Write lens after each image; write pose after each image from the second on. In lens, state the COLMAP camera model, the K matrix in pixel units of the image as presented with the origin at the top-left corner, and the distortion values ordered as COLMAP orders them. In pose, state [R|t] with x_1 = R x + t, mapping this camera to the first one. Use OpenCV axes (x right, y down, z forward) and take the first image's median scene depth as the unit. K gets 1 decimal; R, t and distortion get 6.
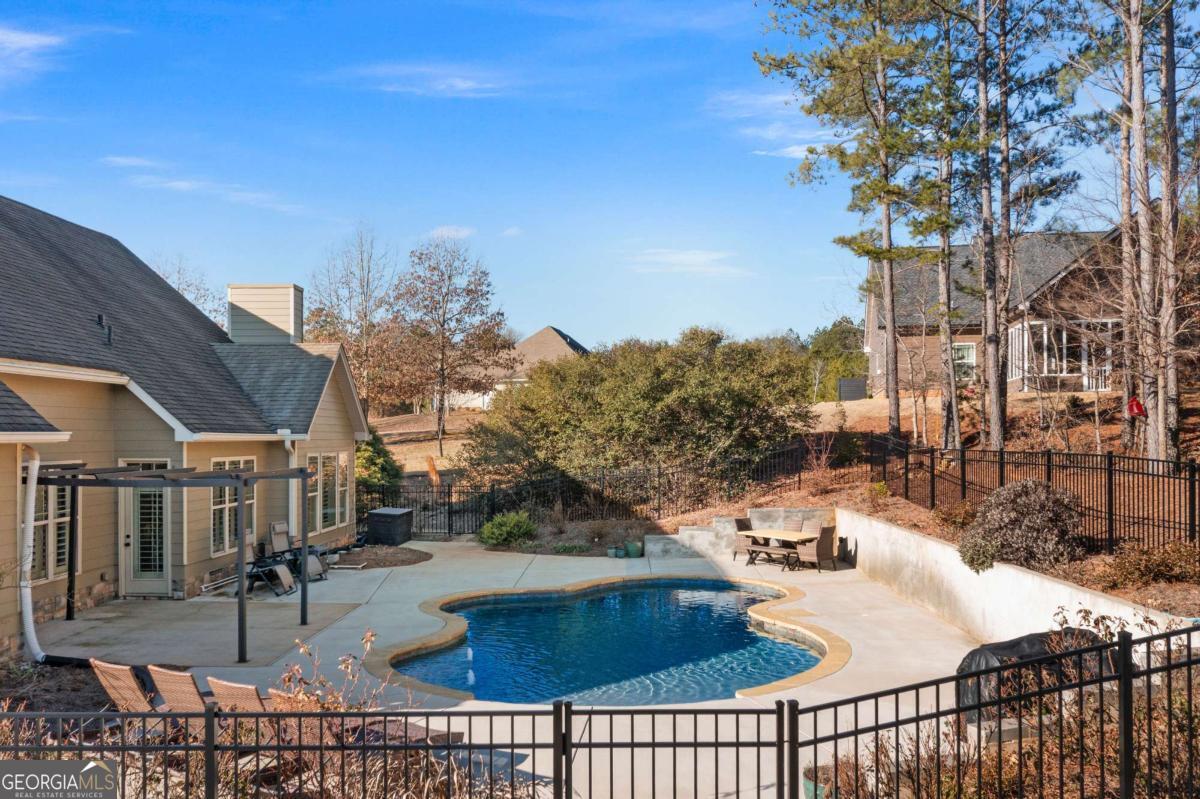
lens RADIAL K [[941.2, 0, 599.1], [0, 941.2, 457.3], [0, 0, 1]] dist [0.000338, 0.003551]
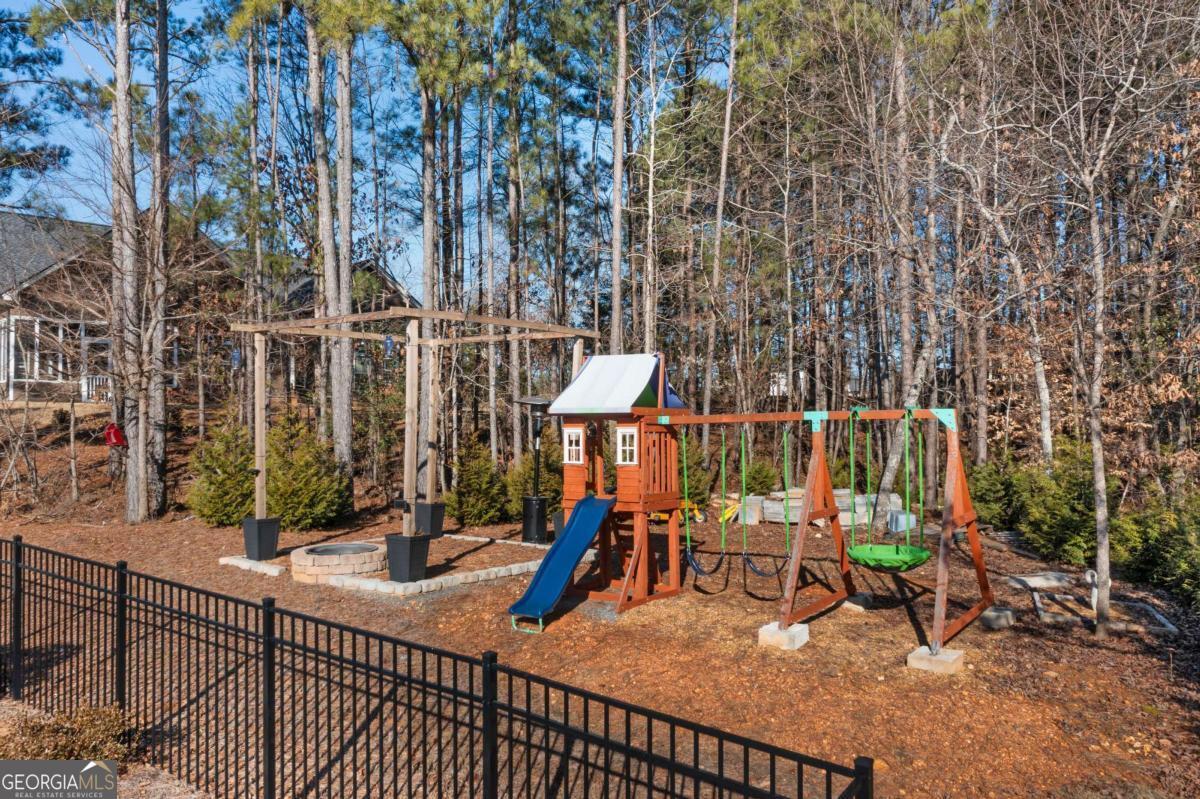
lens RADIAL K [[962.3, 0, 590.9], [0, 962.3, 396.3], [0, 0, 1]] dist [-0.006002, -0.002989]
pose [[0.589113, 0.039416, 0.807089, 0.103678], [0.011572, 0.998296, -0.057201, -0.025991], [-0.807968, 0.043037, 0.587653, 0.129883]]
